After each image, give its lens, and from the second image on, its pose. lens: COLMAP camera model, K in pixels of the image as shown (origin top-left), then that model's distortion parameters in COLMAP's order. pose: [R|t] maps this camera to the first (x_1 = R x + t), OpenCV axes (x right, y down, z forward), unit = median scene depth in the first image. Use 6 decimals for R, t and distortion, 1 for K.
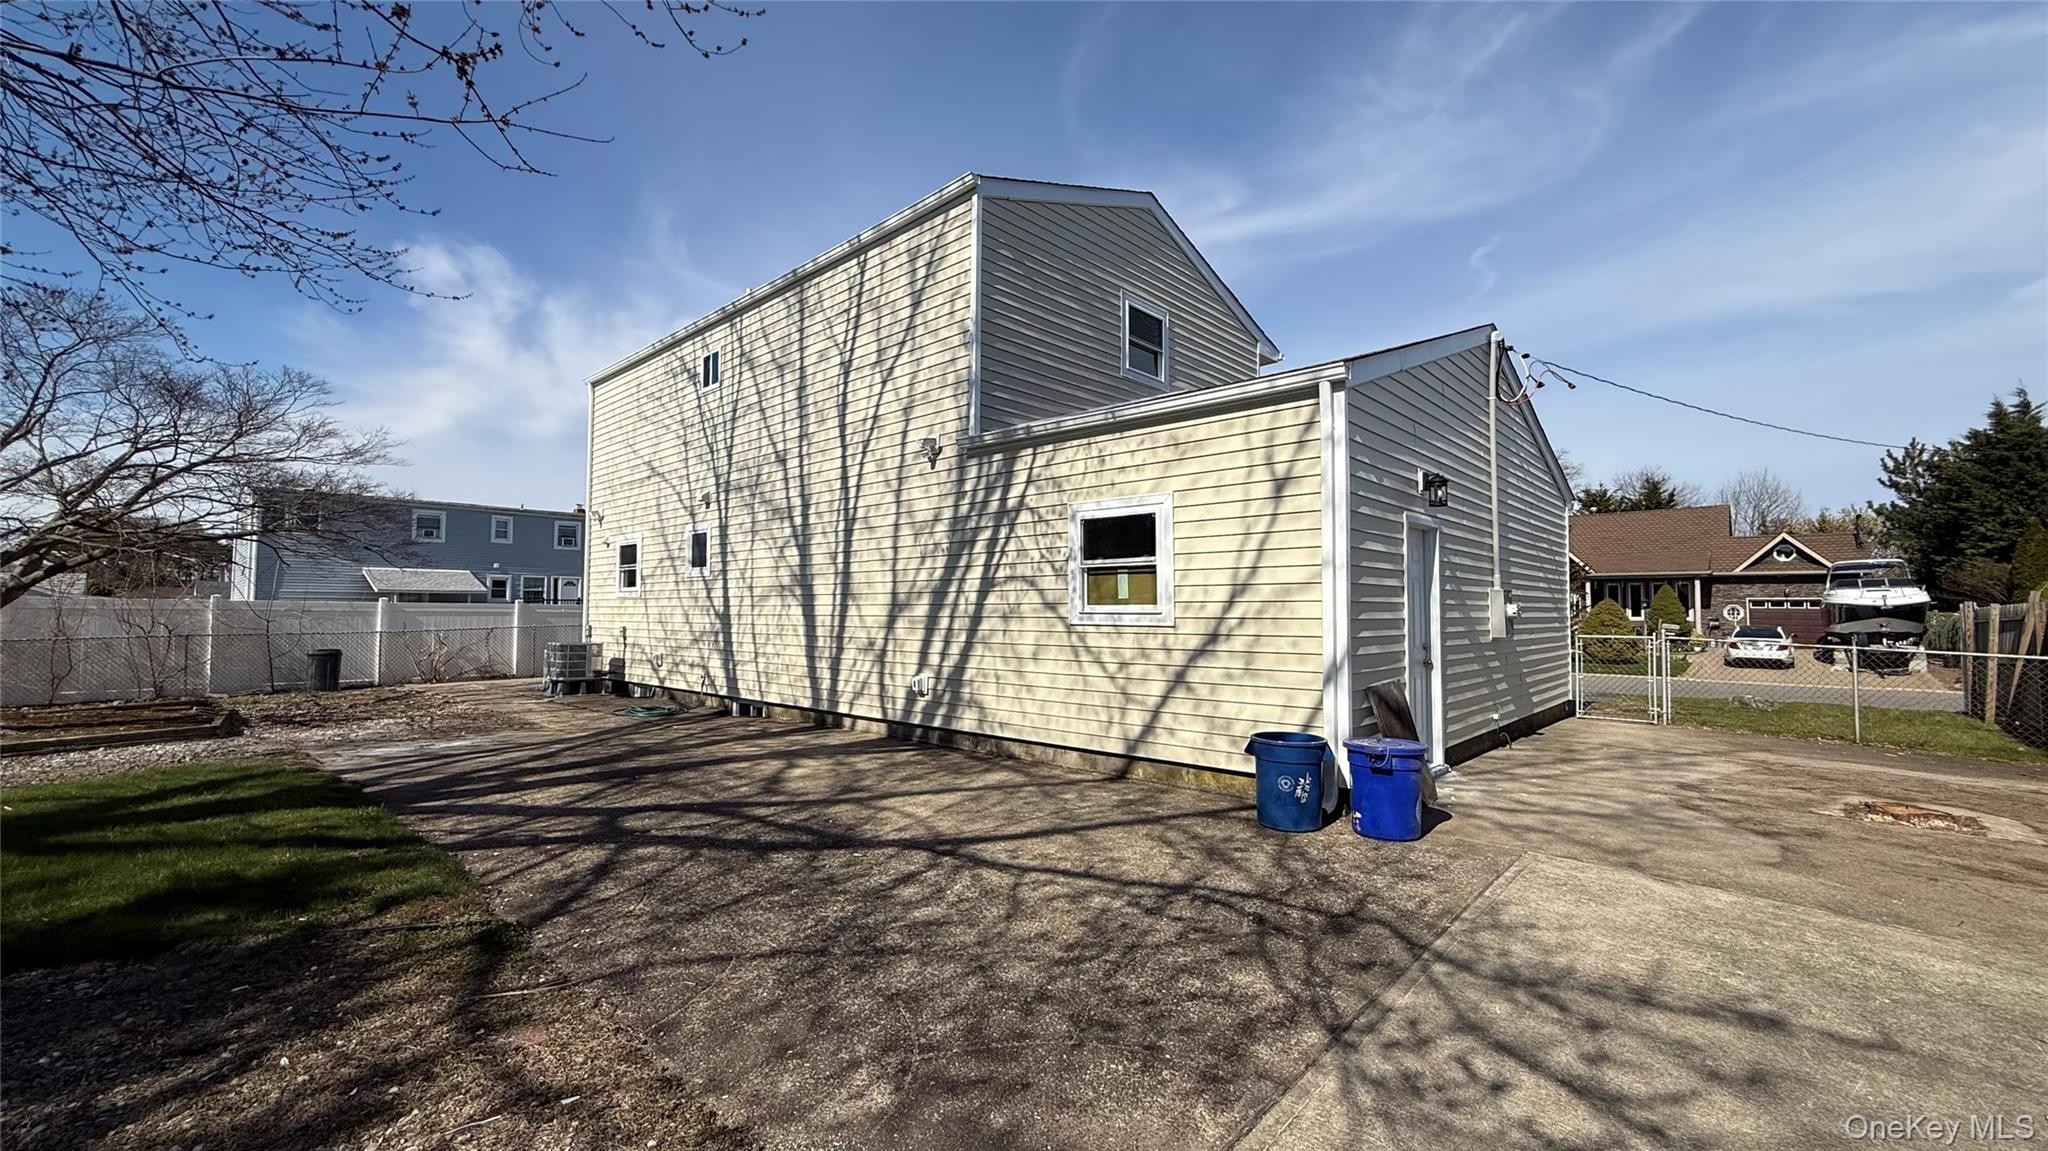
lens RADIAL K [[815.8, 0, 1014.1], [0, 815.8, 572.6], [0, 0, 1]] dist [0.001215, 0.000116]
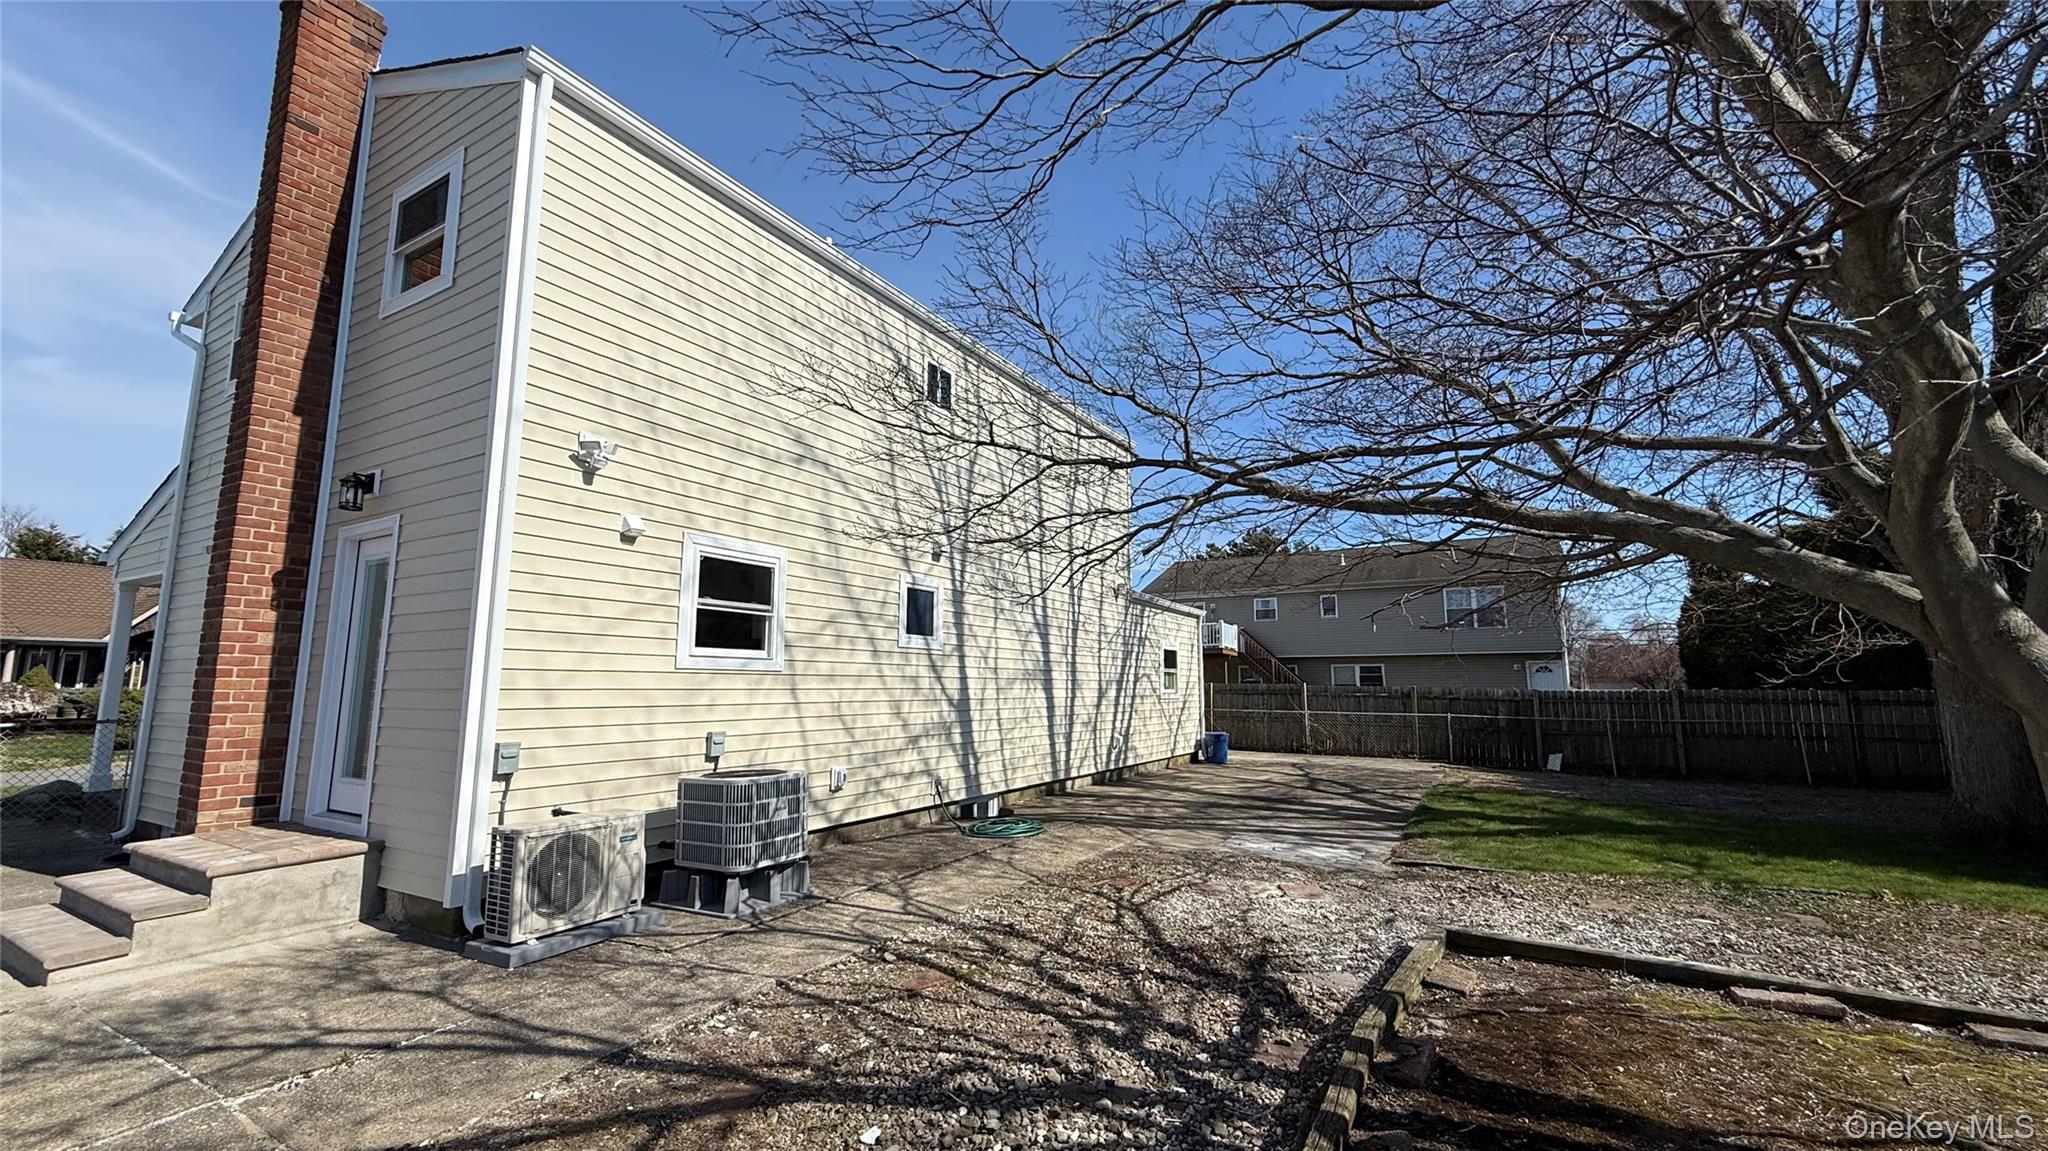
lens RADIAL K [[815.8, 0, 1014.1], [0, 815.8, 572.6], [0, 0, 1]] dist [0.001215, 0.000116]
pose [[-0.217883, 0.133891, 0.966747, -1.343740], [-0.048740, 0.987816, -0.147794, 0.049755], [-0.974757, -0.079321, -0.208703, 1.290263]]
